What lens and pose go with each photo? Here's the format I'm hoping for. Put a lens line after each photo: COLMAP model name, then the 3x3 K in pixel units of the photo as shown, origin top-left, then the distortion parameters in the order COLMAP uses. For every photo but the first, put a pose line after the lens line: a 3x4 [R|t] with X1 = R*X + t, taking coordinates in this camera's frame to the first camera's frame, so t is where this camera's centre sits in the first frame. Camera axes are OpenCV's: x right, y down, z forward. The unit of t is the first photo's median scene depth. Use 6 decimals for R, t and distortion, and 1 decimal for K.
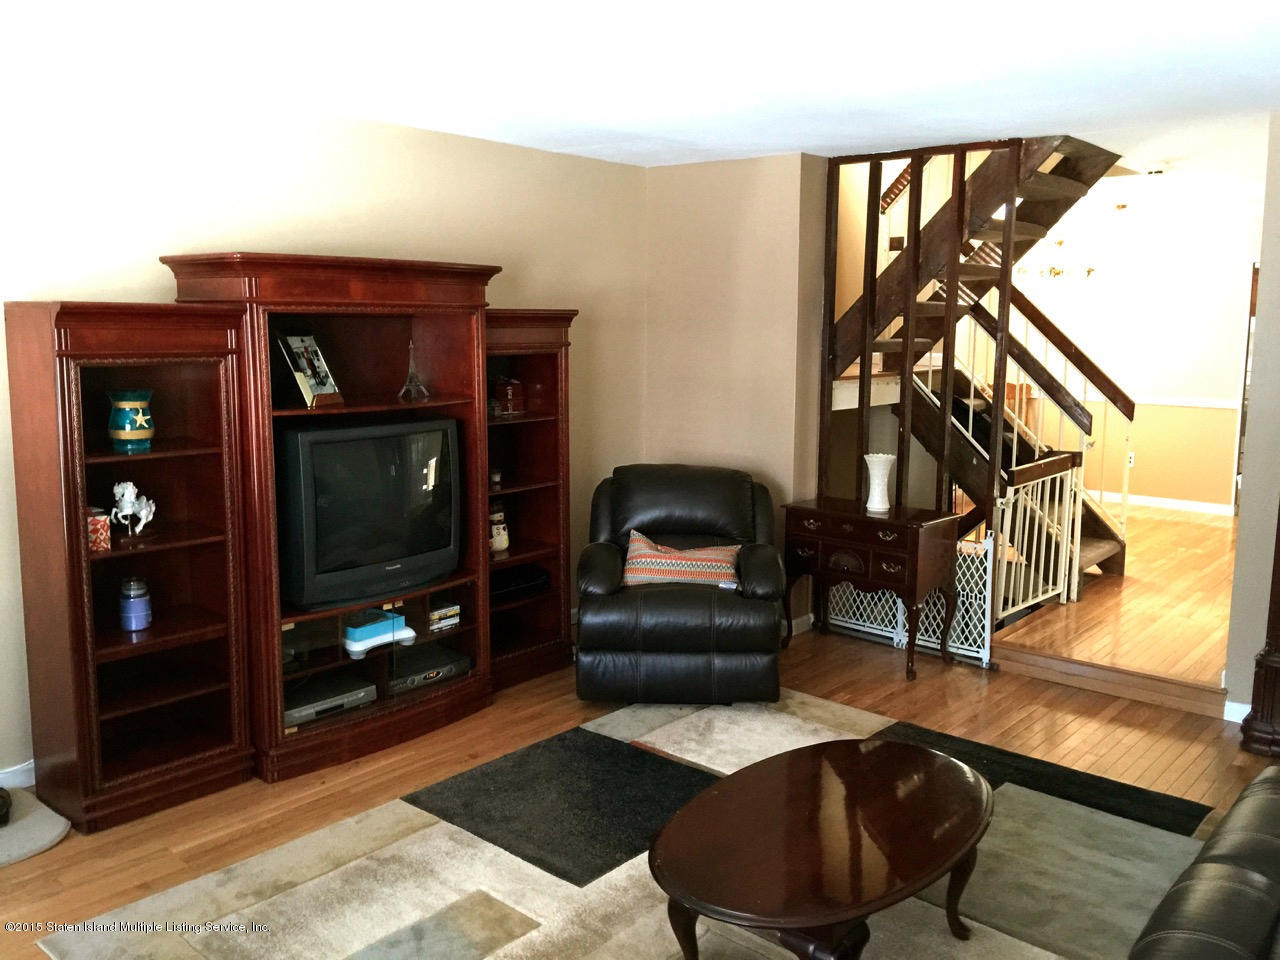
lens RADIAL K [[1071.9, 0, 638.2], [0, 1071.9, 476.0], [0, 0, 1]] dist [0.001788, -0.000225]
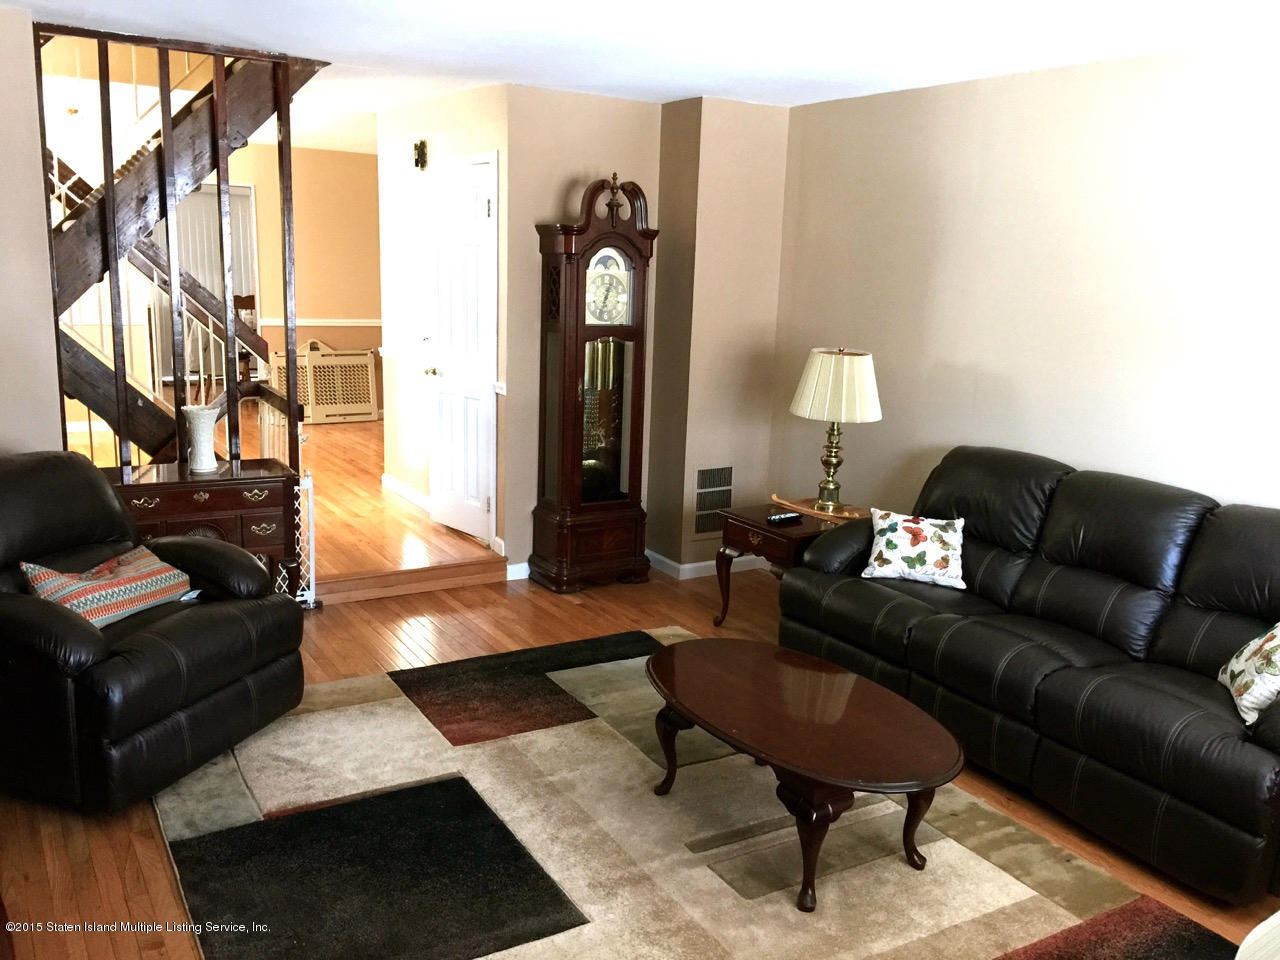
lens RADIAL K [[1071.9, 0, 639.3], [0, 1071.9, 481.3], [0, 0, 1]] dist [0.001788, -0.000225]
pose [[0.299070, -0.191789, 0.934759, -0.548530], [0.102213, 0.980396, 0.168451, -0.079369], [-0.948741, 0.045166, 0.312811, 0.461734]]
